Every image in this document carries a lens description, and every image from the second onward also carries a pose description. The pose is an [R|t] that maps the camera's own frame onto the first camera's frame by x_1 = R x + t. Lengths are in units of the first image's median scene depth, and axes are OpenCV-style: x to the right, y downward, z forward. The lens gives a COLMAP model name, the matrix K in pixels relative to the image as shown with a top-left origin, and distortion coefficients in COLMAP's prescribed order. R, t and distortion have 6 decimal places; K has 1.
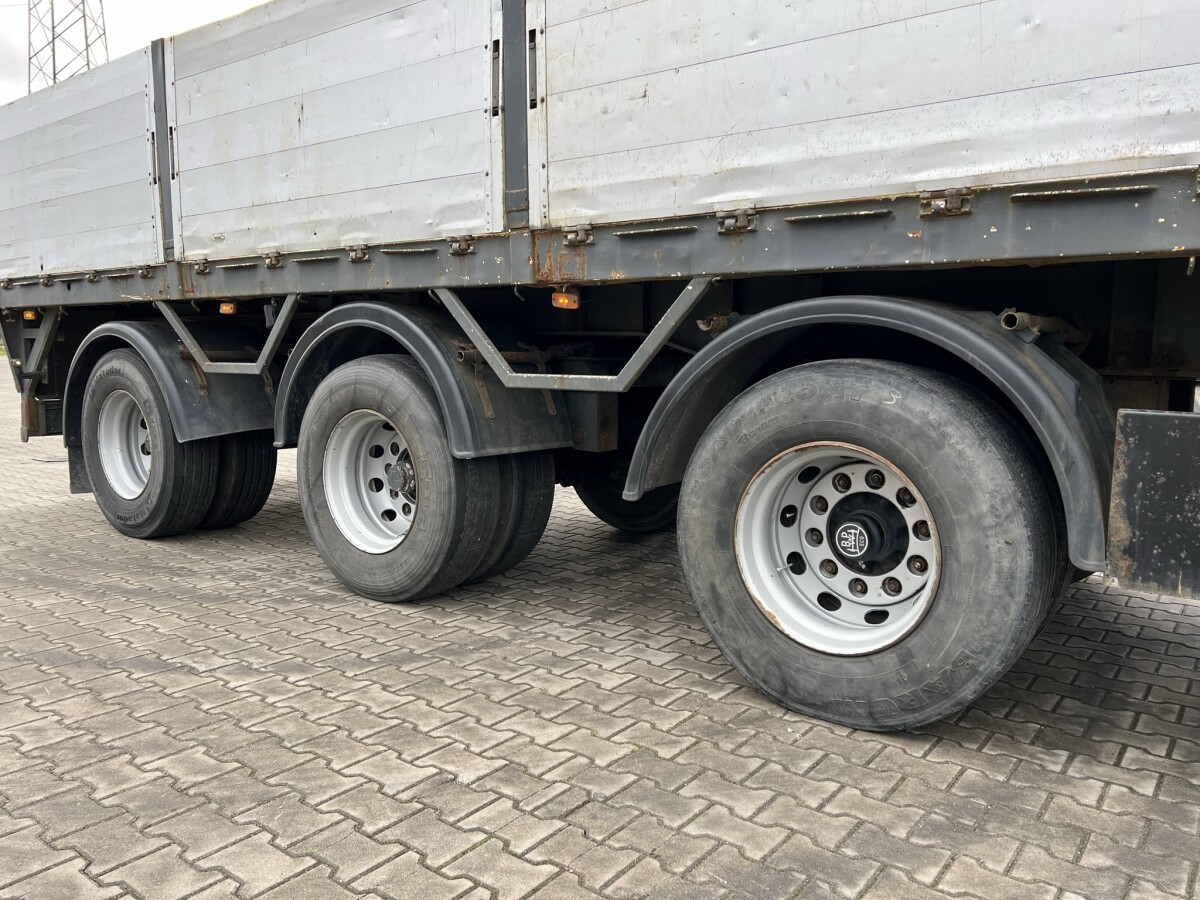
lens RADIAL K [[885.3, 0, 612.4], [0, 885.3, 462.5], [0, 0, 1]] dist [0.067066, -0.076755]
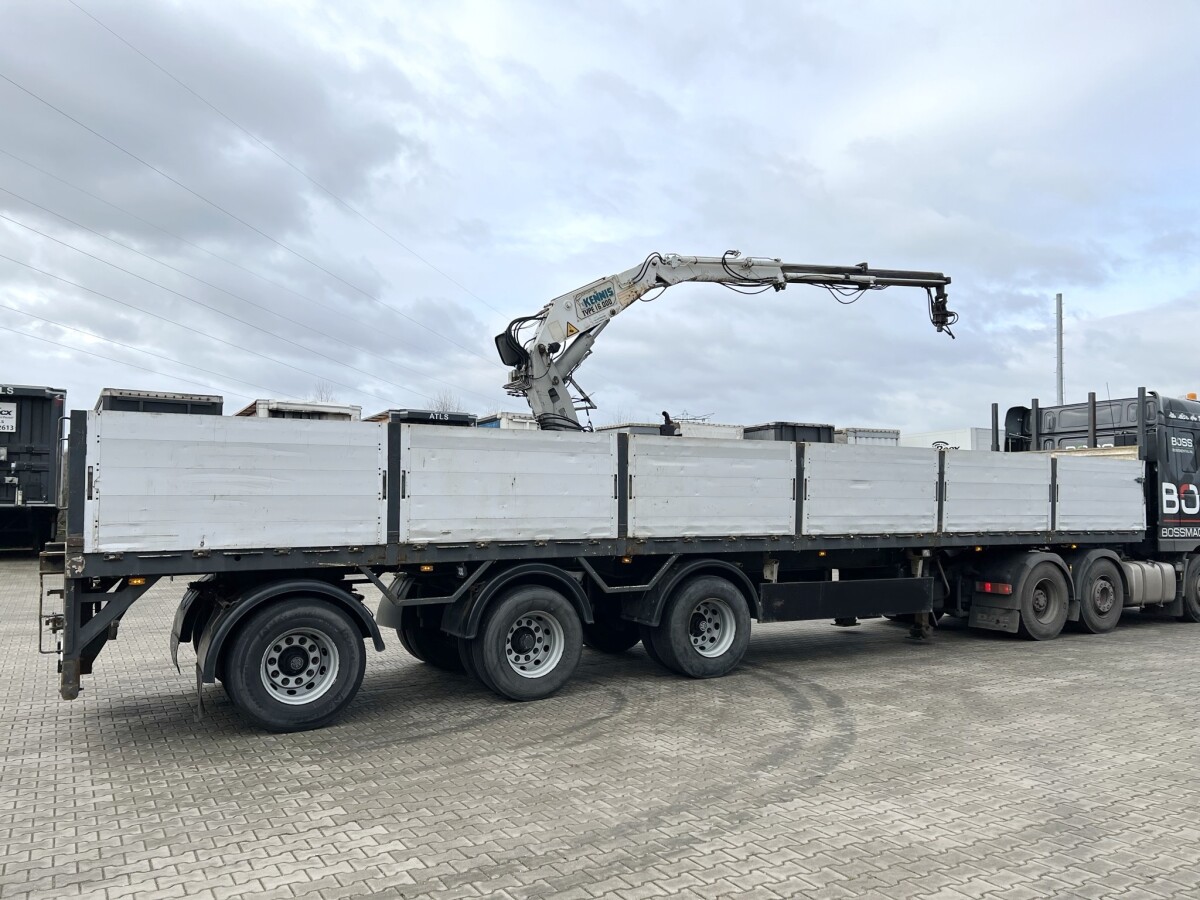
lens RADIAL K [[889.9, 0, 607.9], [0, 889.9, 460.9], [0, 0, 1]] dist [0.076388, -0.073887]
pose [[0.384493, 0.038947, 0.922306, -2.327613], [0.122327, 0.988149, -0.092723, -0.205021], [-0.914987, 0.148475, 0.375172, -0.062333]]
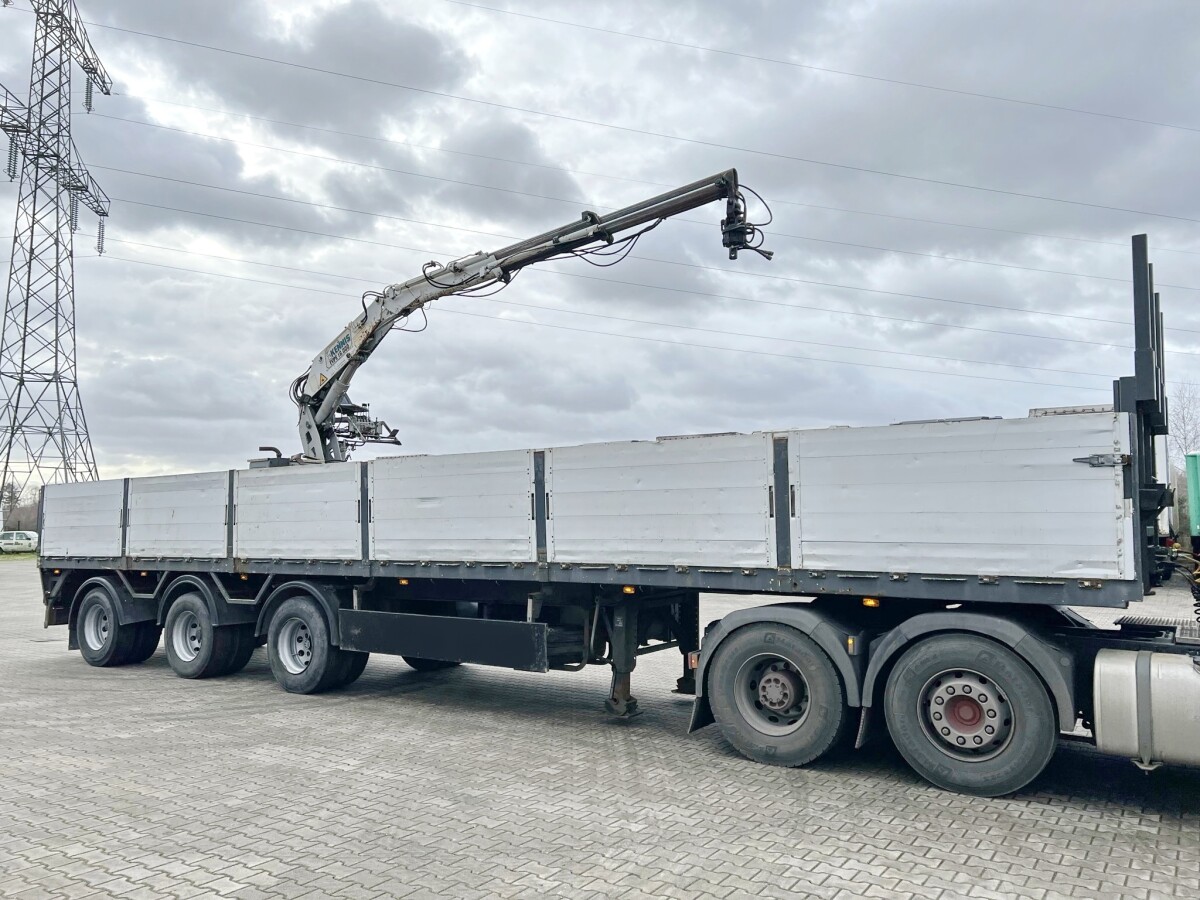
lens RADIAL K [[899.3, 0, 600.0], [0, 899.3, 450.0], [0, 0, 1]] dist [0.081243, -0.079357]
pose [[0.998924, -0.014134, 0.044170, 0.980586], [0.023205, 0.976957, -0.212169, 0.094559], [-0.040153, 0.212966, 0.976234, -2.162702]]
